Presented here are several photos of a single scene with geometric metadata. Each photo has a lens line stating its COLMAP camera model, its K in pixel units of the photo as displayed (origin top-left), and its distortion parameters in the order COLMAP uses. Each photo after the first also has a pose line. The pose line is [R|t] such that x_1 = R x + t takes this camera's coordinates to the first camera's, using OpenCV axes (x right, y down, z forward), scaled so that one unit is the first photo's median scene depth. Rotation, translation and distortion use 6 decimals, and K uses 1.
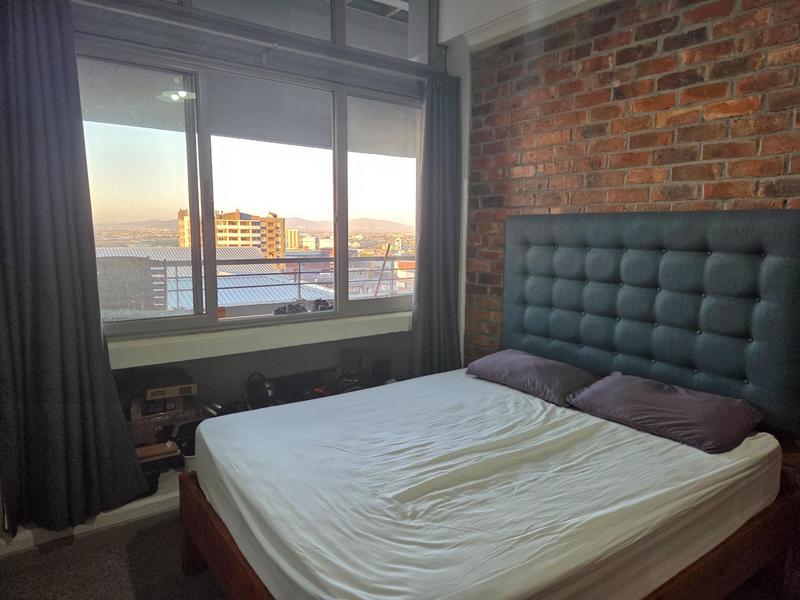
lens RADIAL K [[529.5, 0, 397.6], [0, 529.5, 297.2], [0, 0, 1]] dist [0.036774, -0.024092]
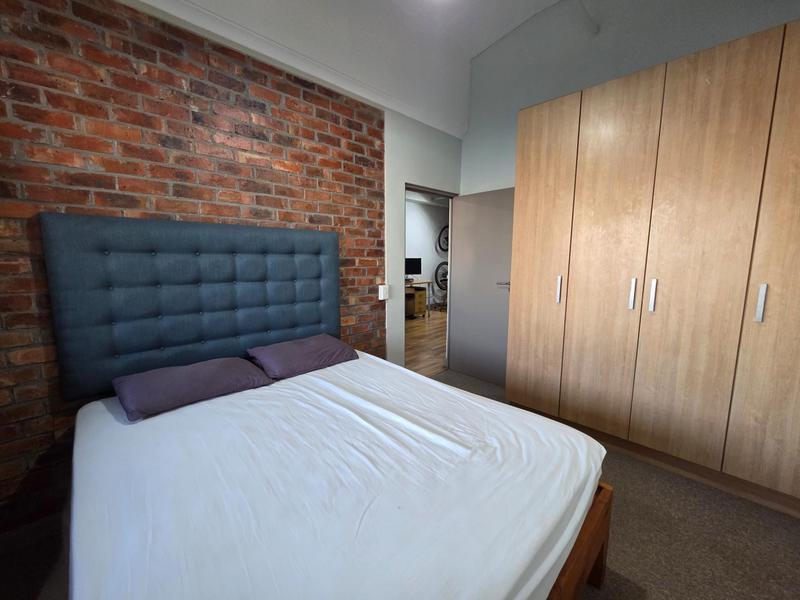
lens RADIAL K [[324.4, 0, 401.7], [0, 324.4, 301.2], [0, 0, 1]] dist [-0.003652, -0.001404]
pose [[-0.158128, -0.148258, 0.976225, -0.462872], [0.117067, 0.978876, 0.167623, -0.071921], [-0.980454, 0.140789, -0.137432, 0.844038]]
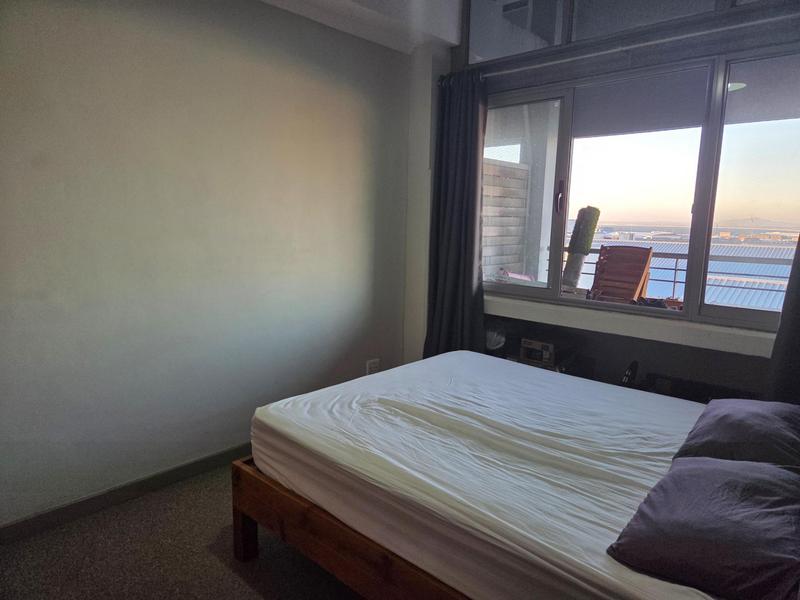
lens RADIAL K [[529.5, 0, 400.8], [0, 529.5, 297.2], [0, 0, 1]] dist [0.036774, -0.024092]
pose [[0.214959, 0.145541, -0.965717, 0.969243], [-0.142185, 0.982961, 0.116491, -0.055491], [0.966217, 0.112270, 0.231991, 0.475741]]
